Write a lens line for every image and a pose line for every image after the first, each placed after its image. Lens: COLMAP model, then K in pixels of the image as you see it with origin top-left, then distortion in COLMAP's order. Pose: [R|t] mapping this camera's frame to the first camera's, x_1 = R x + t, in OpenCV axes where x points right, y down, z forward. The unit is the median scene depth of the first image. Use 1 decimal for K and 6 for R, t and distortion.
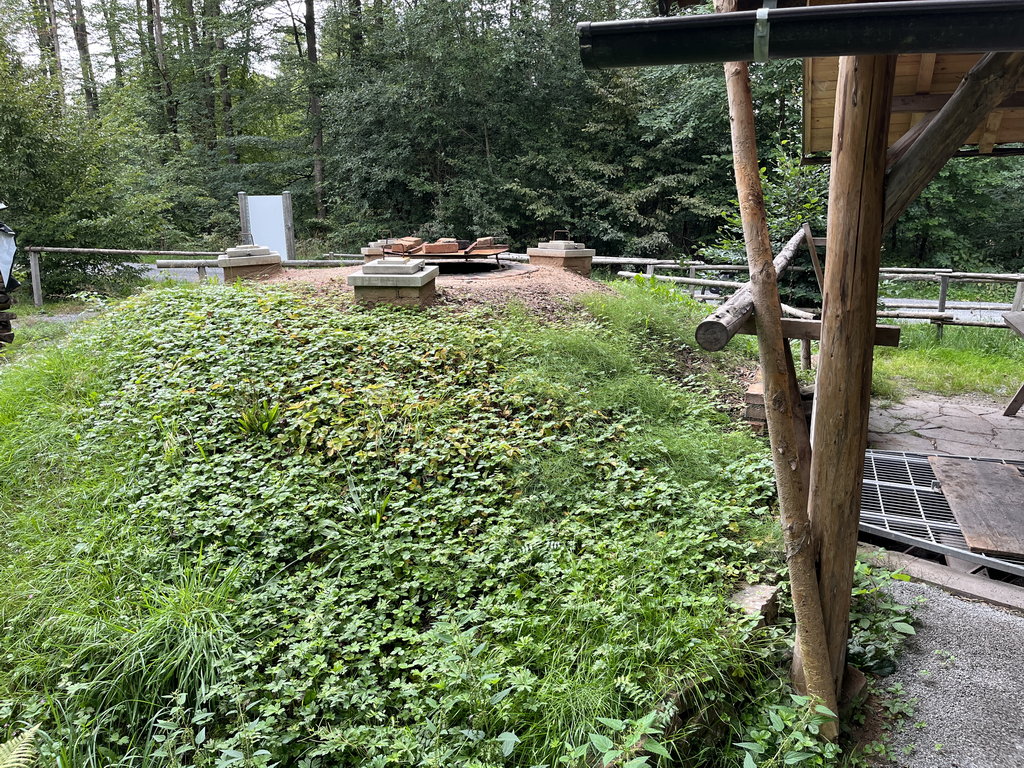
lens RADIAL K [[716.8, 0, 512.0], [0, 716.8, 384.0], [0, 0, 1]] dist [-0.006127, -0.002557]
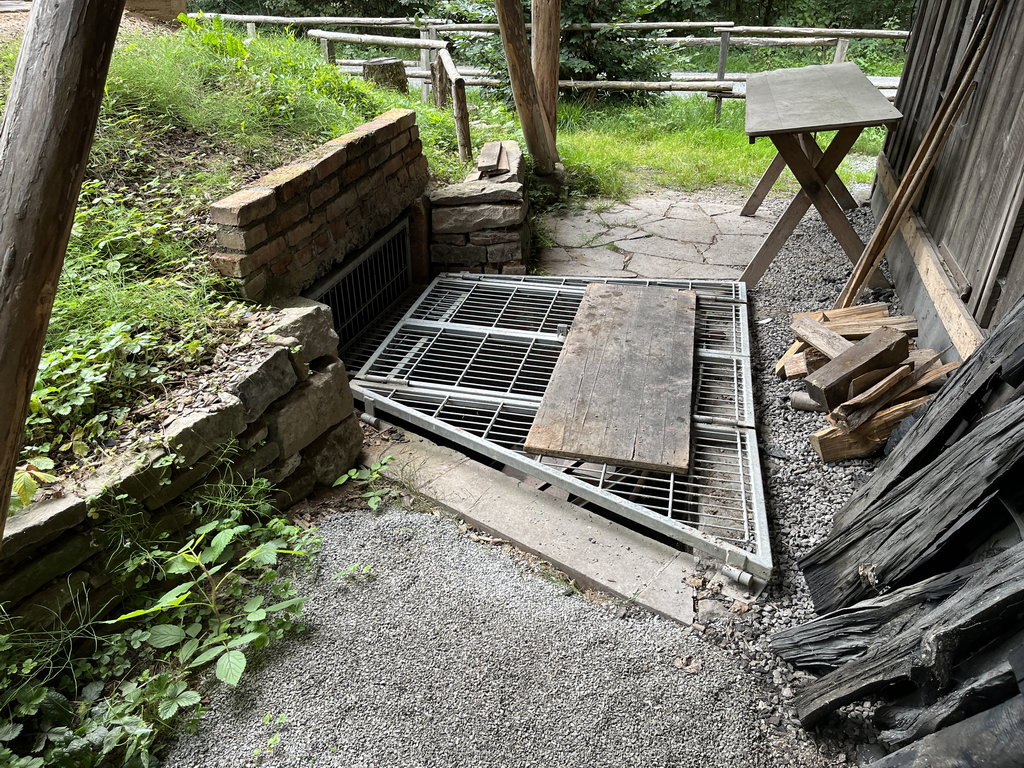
lens RADIAL K [[716.8, 0, 512.0], [0, 716.8, 384.0], [0, 0, 1]] dist [-0.006127, -0.002557]
pose [[0.989178, -0.073071, 0.127228, 0.324477], [0.035938, 0.961411, 0.272759, -0.001616], [-0.142249, -0.265235, 0.953633, 0.233329]]
